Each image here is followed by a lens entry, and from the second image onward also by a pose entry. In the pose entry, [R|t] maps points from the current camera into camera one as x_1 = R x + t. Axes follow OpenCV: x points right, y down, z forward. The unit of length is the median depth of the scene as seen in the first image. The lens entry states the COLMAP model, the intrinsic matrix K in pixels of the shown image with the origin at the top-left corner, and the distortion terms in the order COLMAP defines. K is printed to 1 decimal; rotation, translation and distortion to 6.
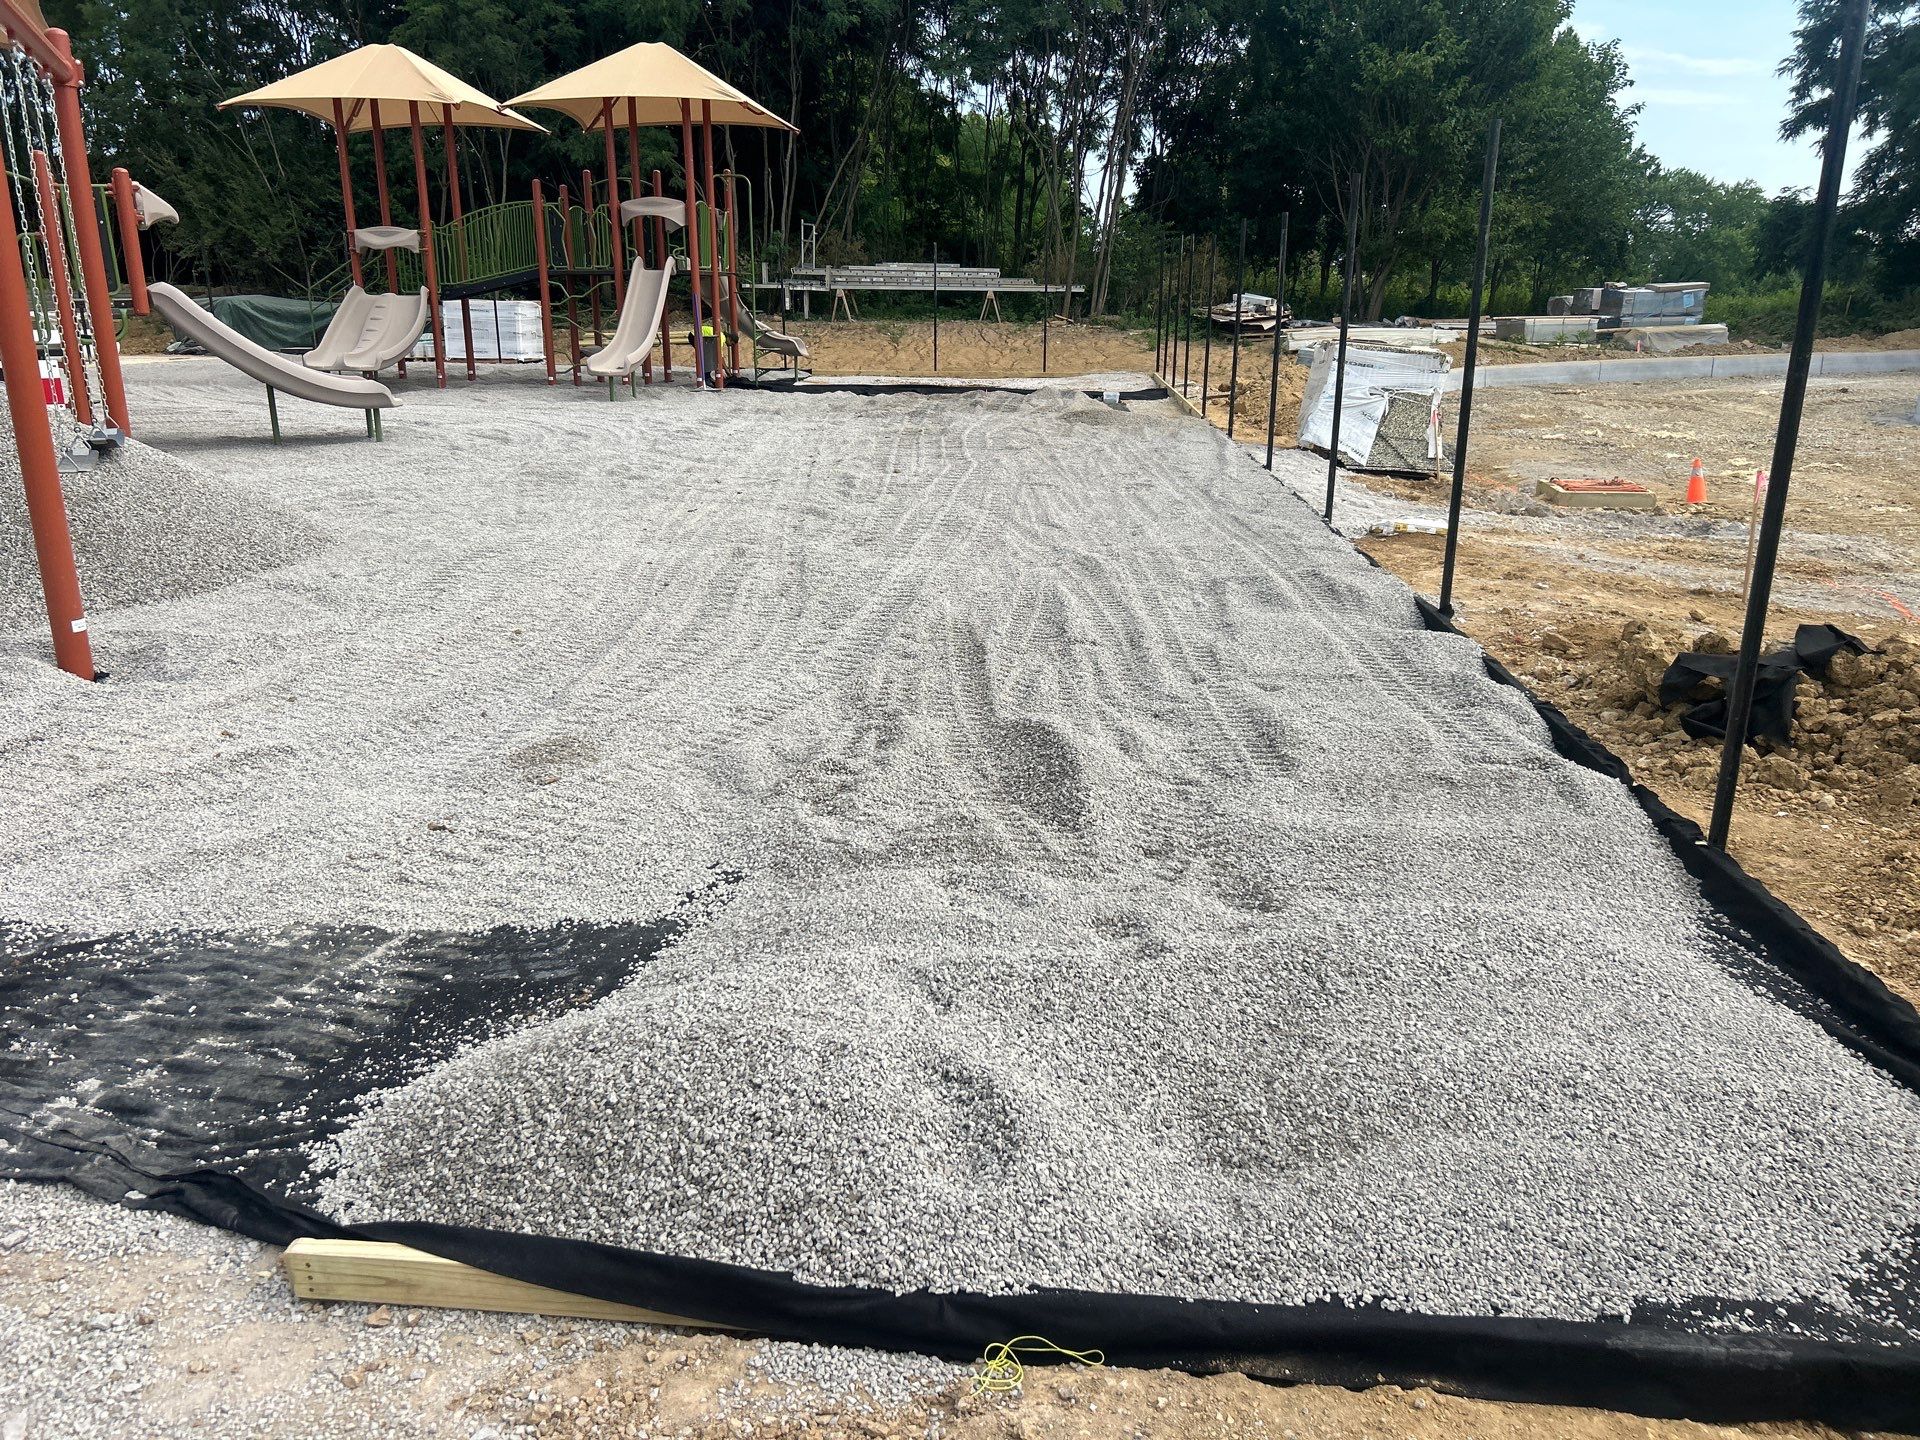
lens RADIAL K [[1531.3, 0, 939.2], [0, 1531.3, 712.7], [0, 0, 1]] dist [0.074002, -0.040991]
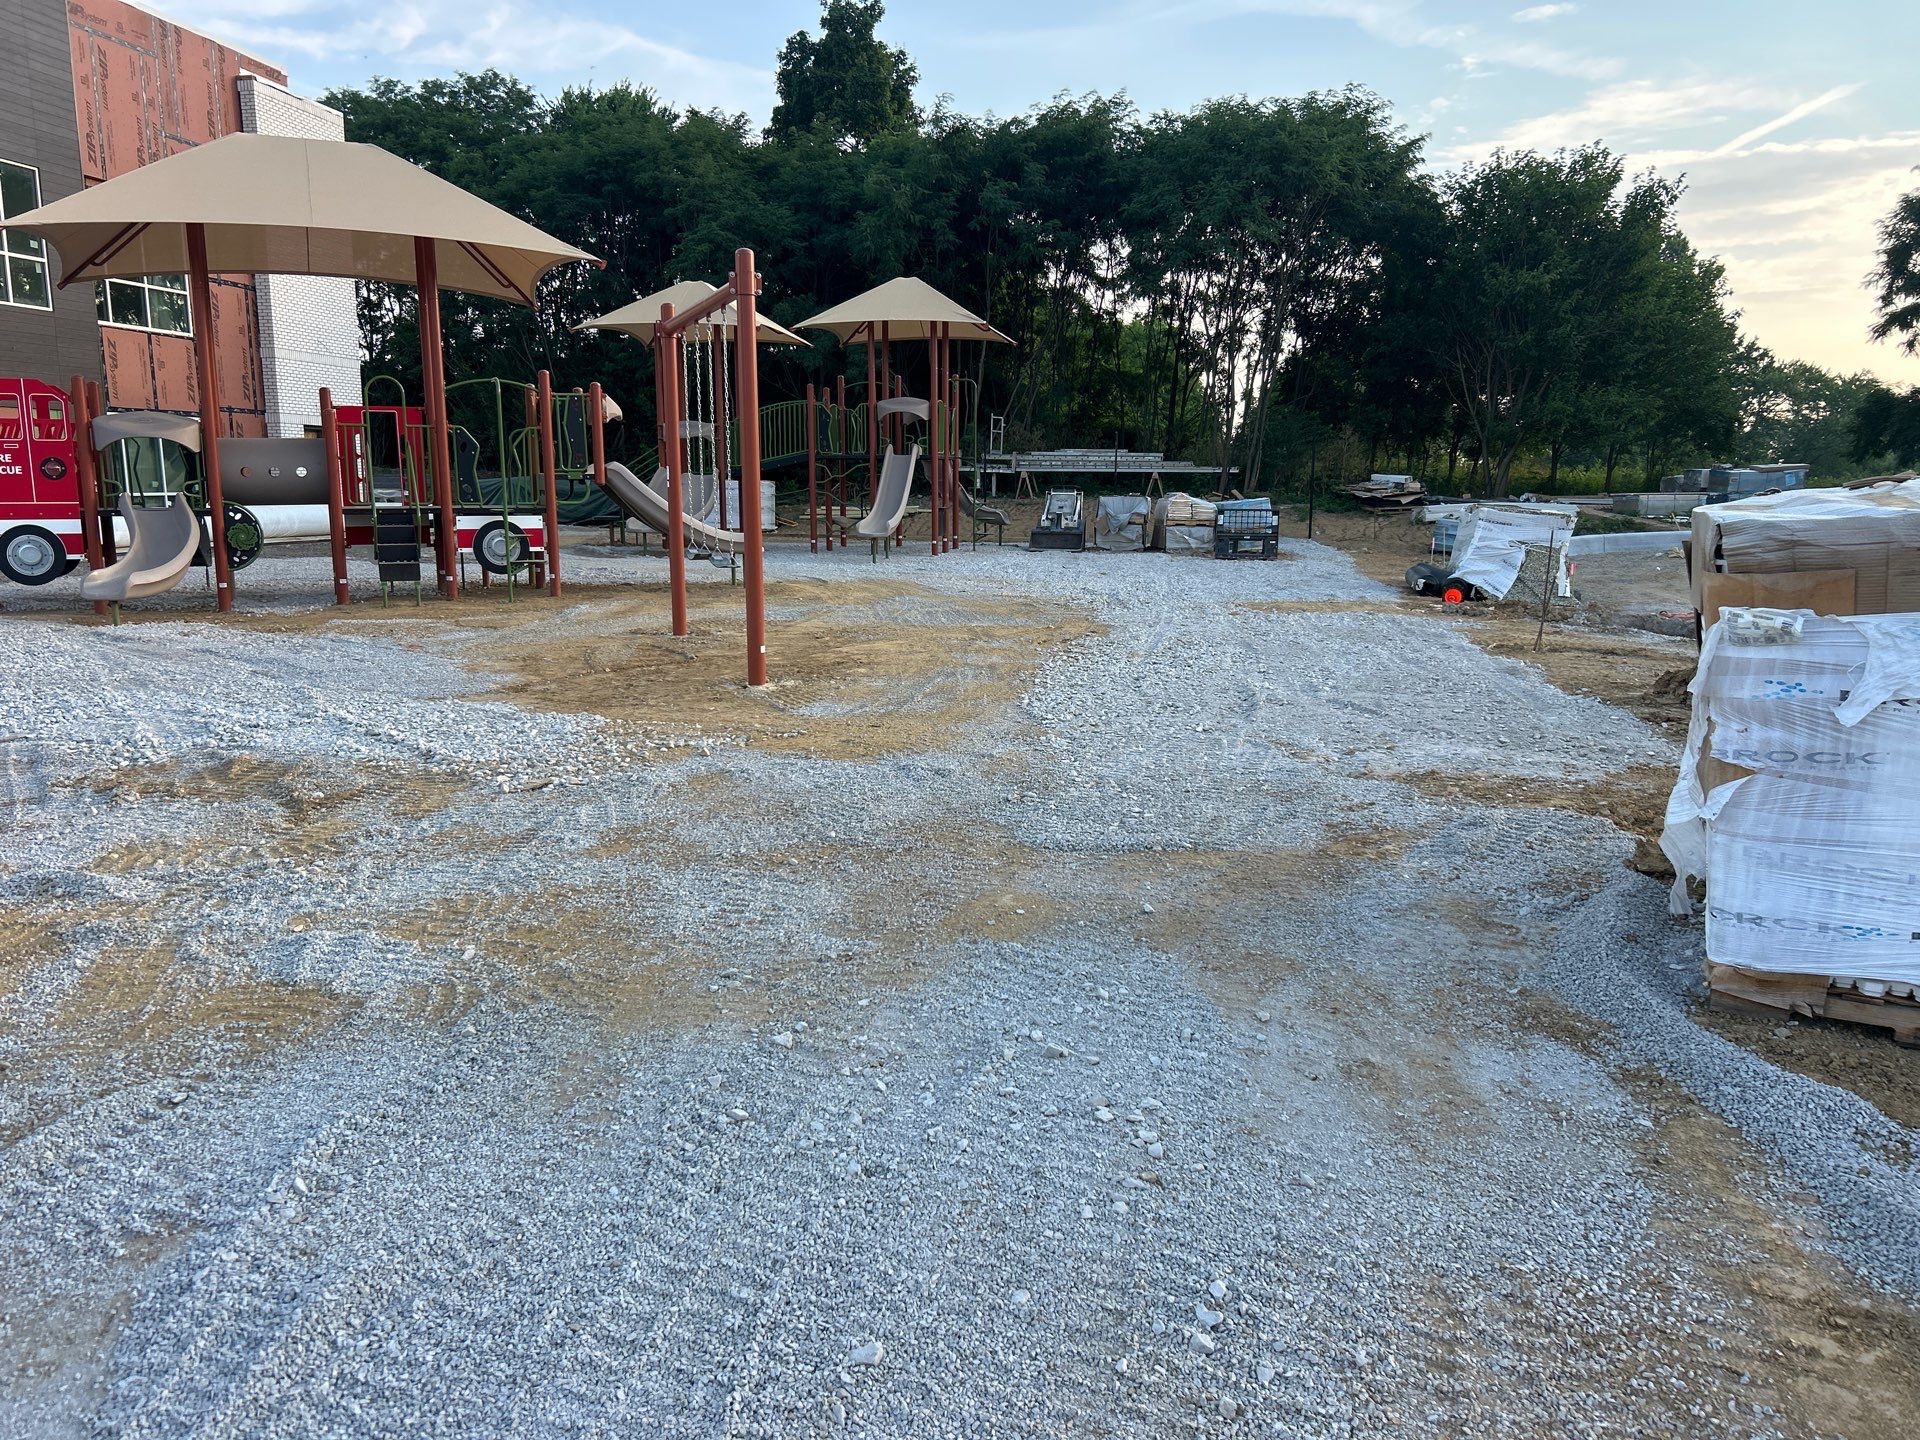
lens RADIAL K [[1504.4, 0, 960.0], [0, 1504.4, 720.0], [0, 0, 1]] dist [0.112845, -0.097859]
pose [[0.997896, 0.010260, -0.064025, -0.041013], [-0.017096, 0.994095, -0.107161, 0.035493], [0.062547, 0.108030, 0.992178, -0.115994]]
